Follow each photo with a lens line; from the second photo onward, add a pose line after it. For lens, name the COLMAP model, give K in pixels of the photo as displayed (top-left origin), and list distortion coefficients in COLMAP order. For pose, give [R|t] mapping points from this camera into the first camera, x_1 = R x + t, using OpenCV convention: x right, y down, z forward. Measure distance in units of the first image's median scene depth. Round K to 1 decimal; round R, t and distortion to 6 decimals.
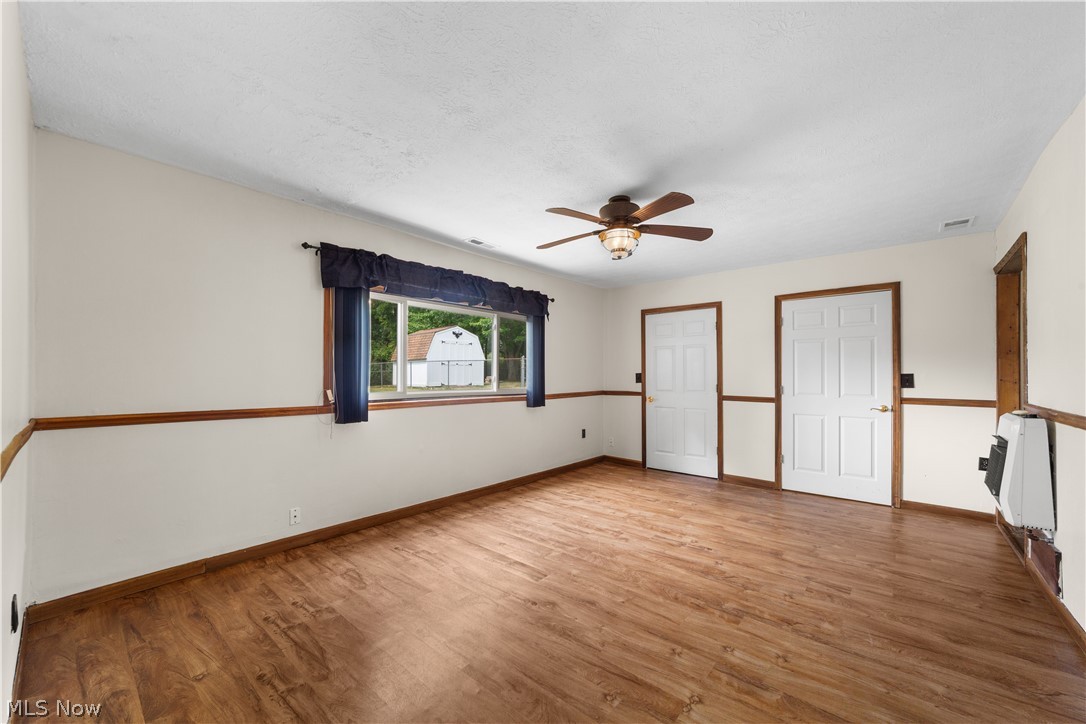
lens RADIAL K [[420.5, 0, 539.6], [0, 420.5, 364.0], [0, 0, 1]] dist [-0.016838, 0.005609]
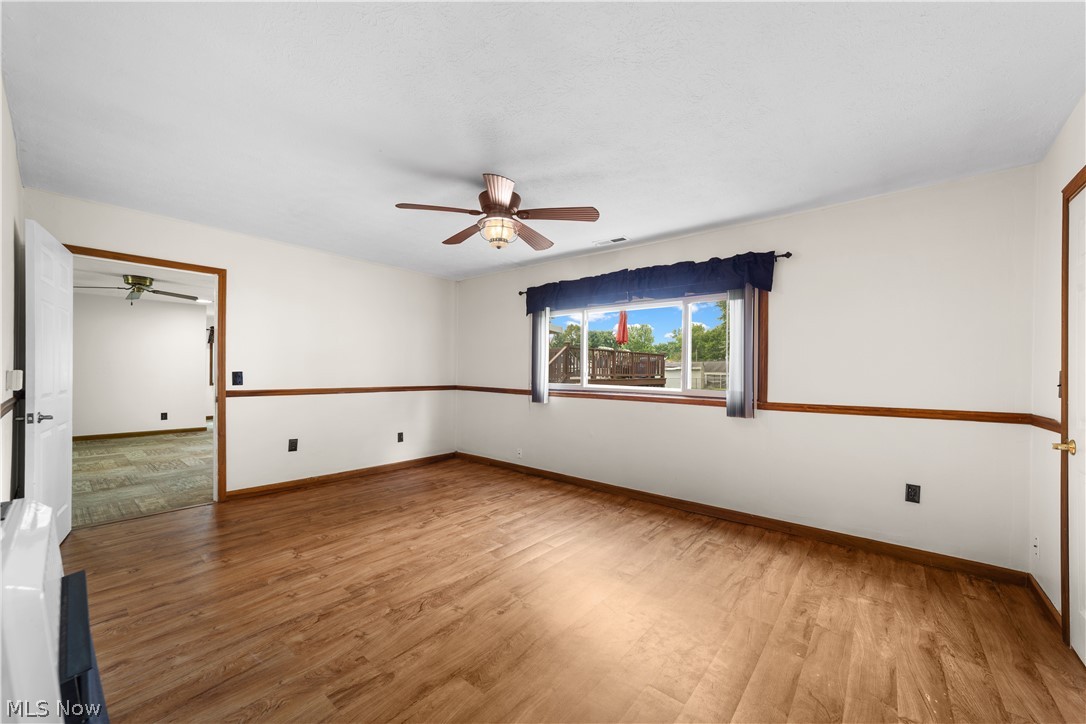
lens RADIAL K [[420.5, 0, 538.5], [0, 420.5, 370.4], [0, 0, 1]] dist [-0.016838, 0.005609]
pose [[0.003536, -0.002091, -0.999992, 1.236920], [0.015167, 0.999883, -0.002037, 0.031023], [0.999879, -0.015160, 0.003567, 1.173745]]
